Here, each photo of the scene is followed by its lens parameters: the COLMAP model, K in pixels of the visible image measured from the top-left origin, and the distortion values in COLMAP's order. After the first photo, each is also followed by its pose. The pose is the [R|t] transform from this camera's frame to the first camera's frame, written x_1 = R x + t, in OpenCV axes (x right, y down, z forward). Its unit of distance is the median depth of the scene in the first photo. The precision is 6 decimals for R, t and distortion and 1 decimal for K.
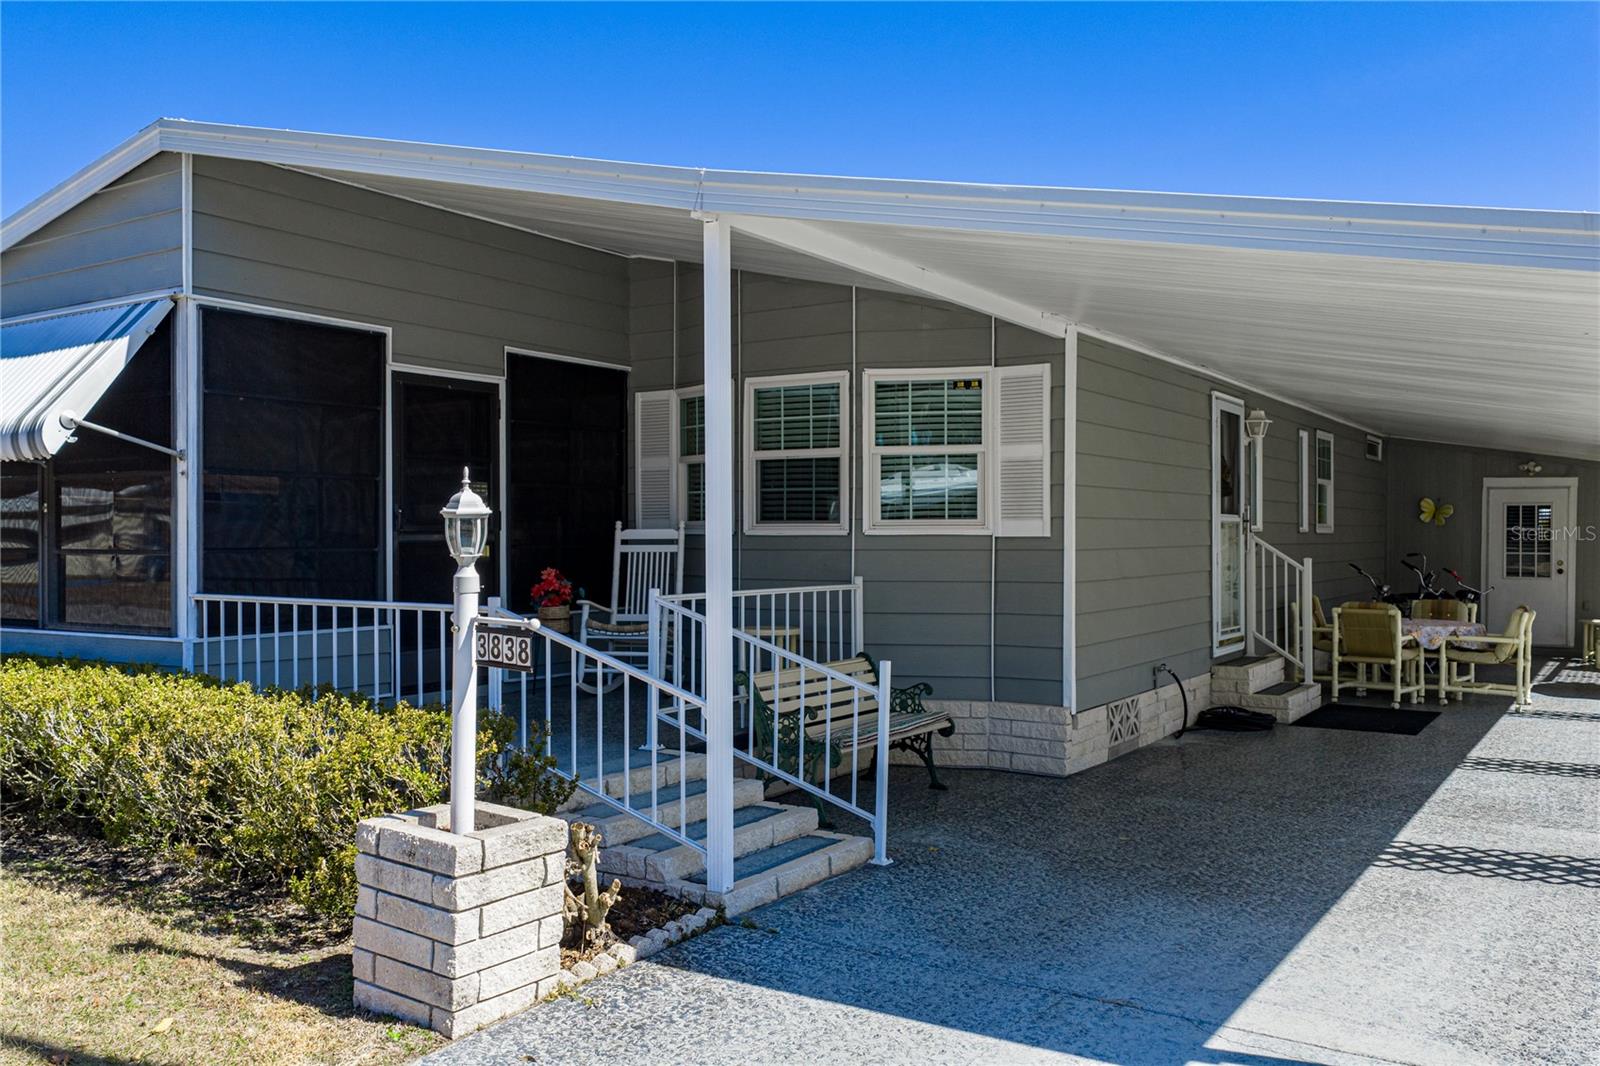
lens RADIAL K [[1346.0, 0, 800.0], [0, 1346.0, 533.0], [0, 0, 1]] dist [0.001518, -0.011896]
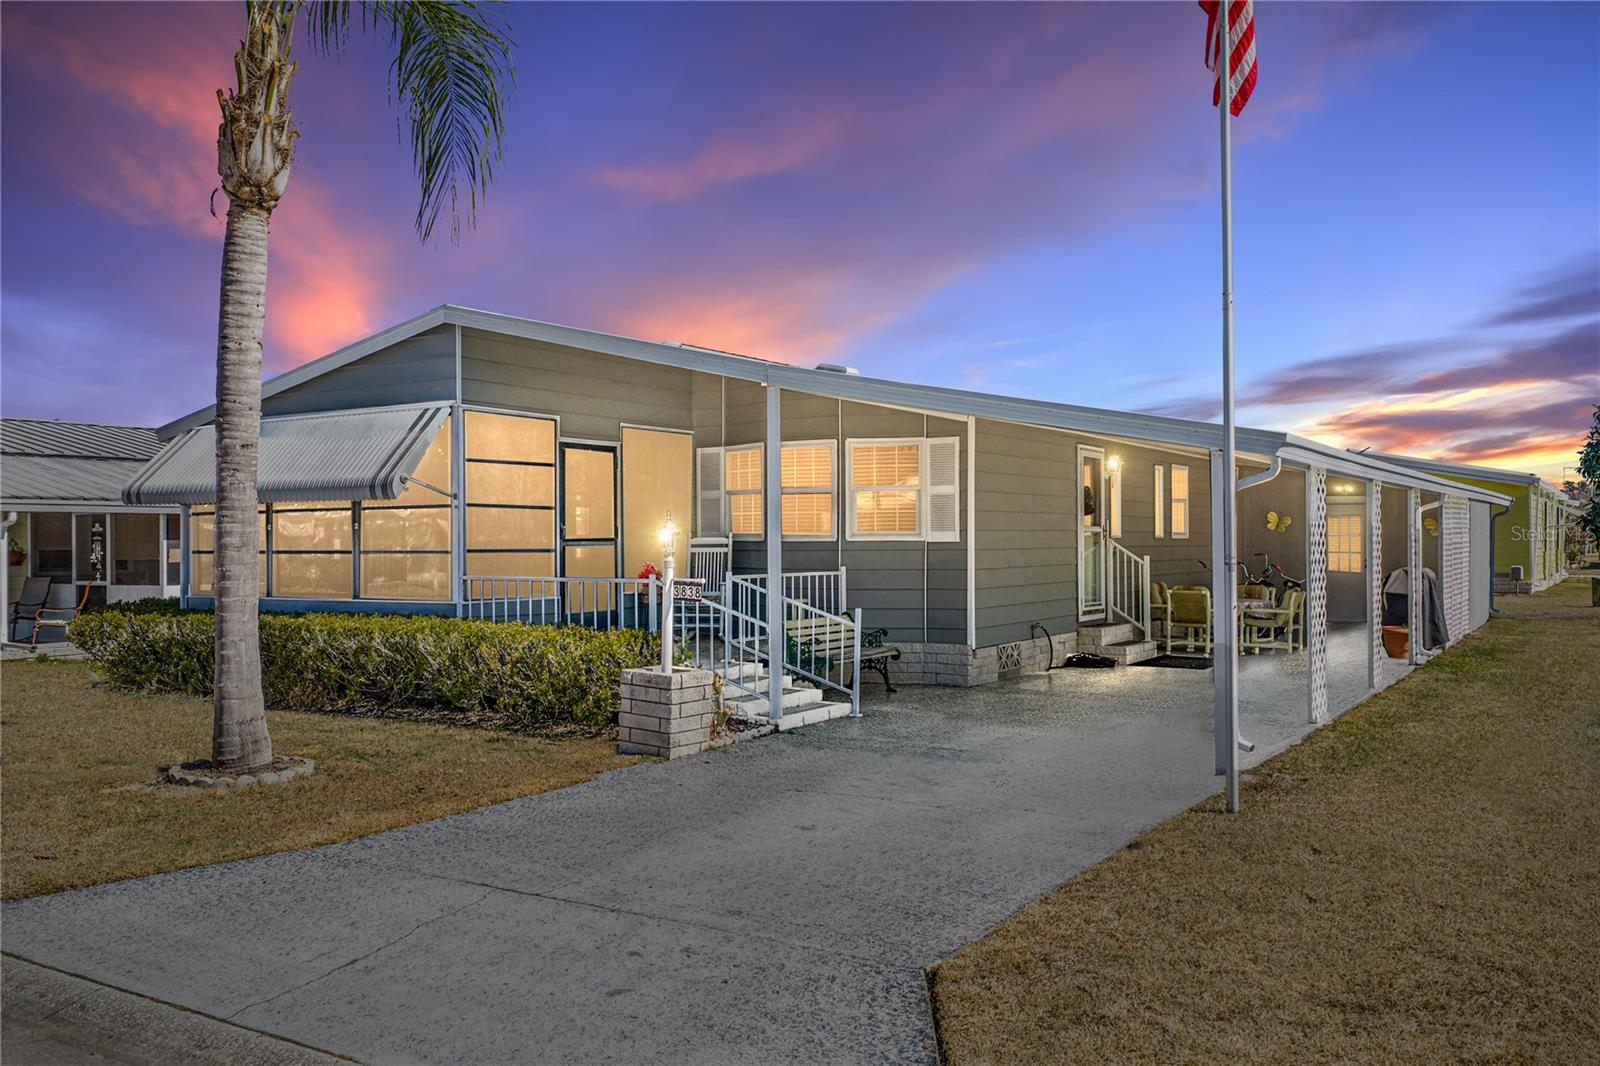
lens RADIAL K [[1346.0, 0, 800.0], [0, 1346.0, 533.0], [0, 0, 1]] dist [0.001518, -0.011896]
pose [[0.999899, -0.002684, 0.013952, -0.032174], [0.002738, 0.999989, -0.003880, -0.002193], [-0.013941, 0.003918, 0.999895, -0.645908]]
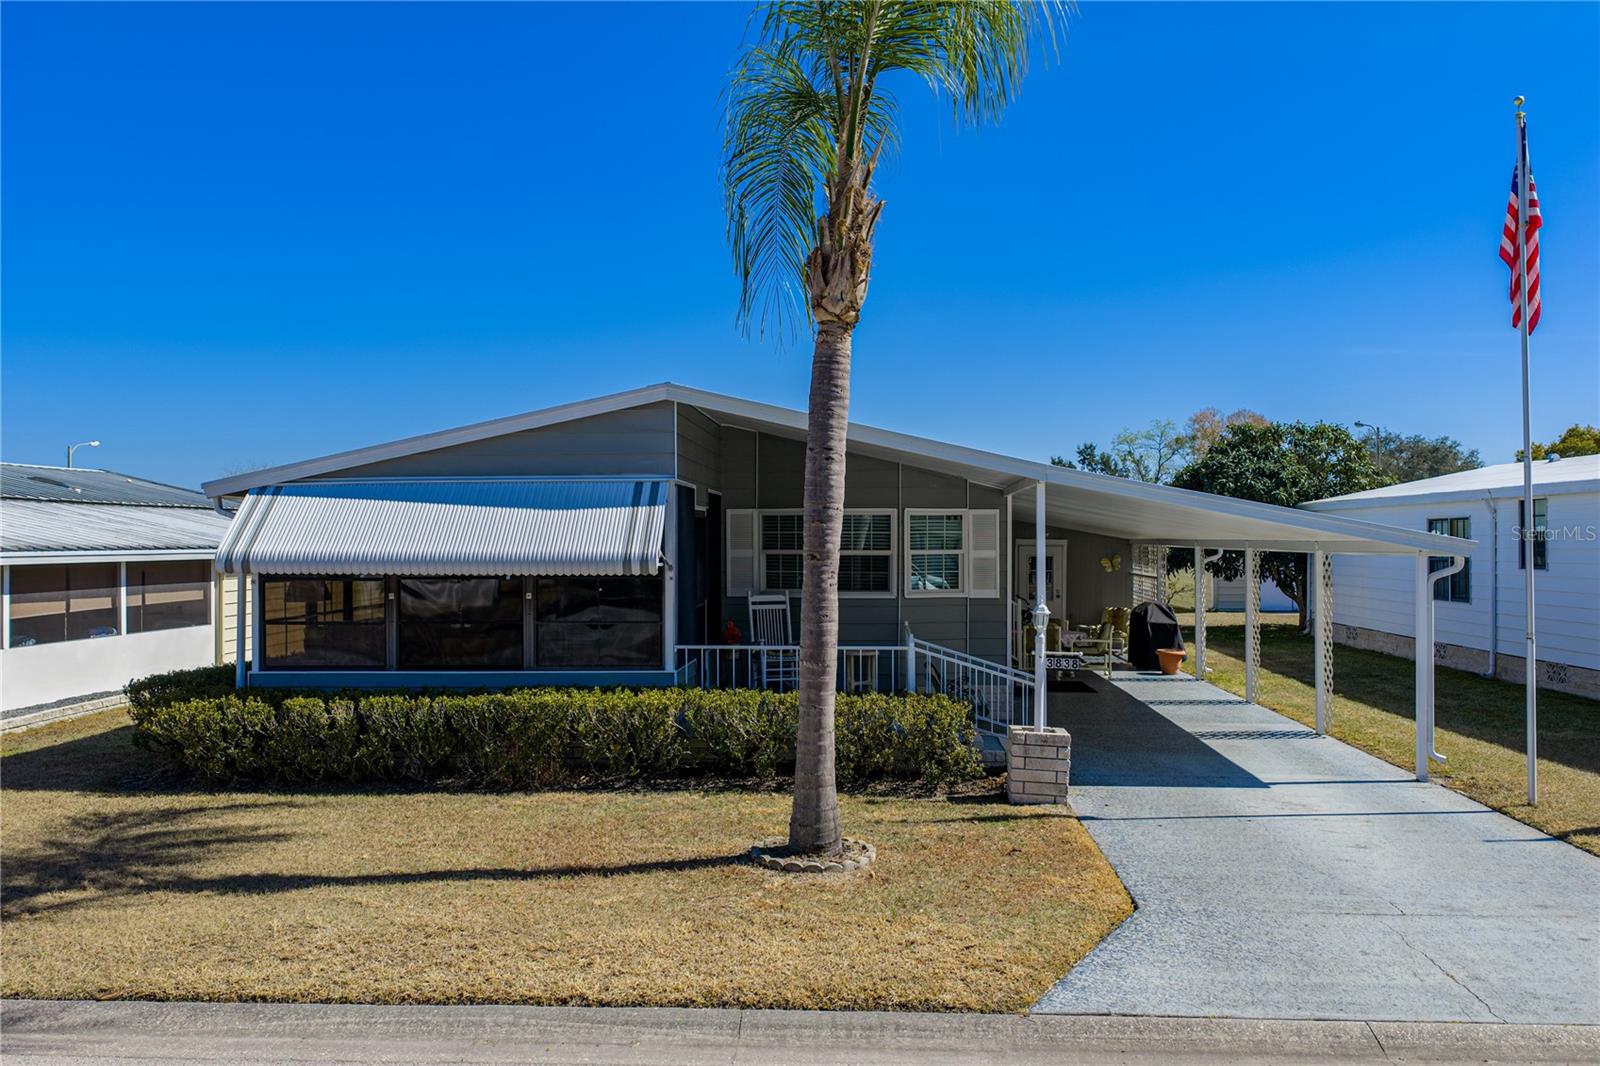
lens RADIAL K [[1346.0, 0, 800.0], [0, 1346.0, 533.0], [0, 0, 1]] dist [0.001518, -0.011896]
pose [[0.873869, 0.000959, 0.486160, -1.017487], [0.000991, 0.999992, -0.003755, -0.084650], [-0.486160, 0.003763, 0.873862, -0.561864]]
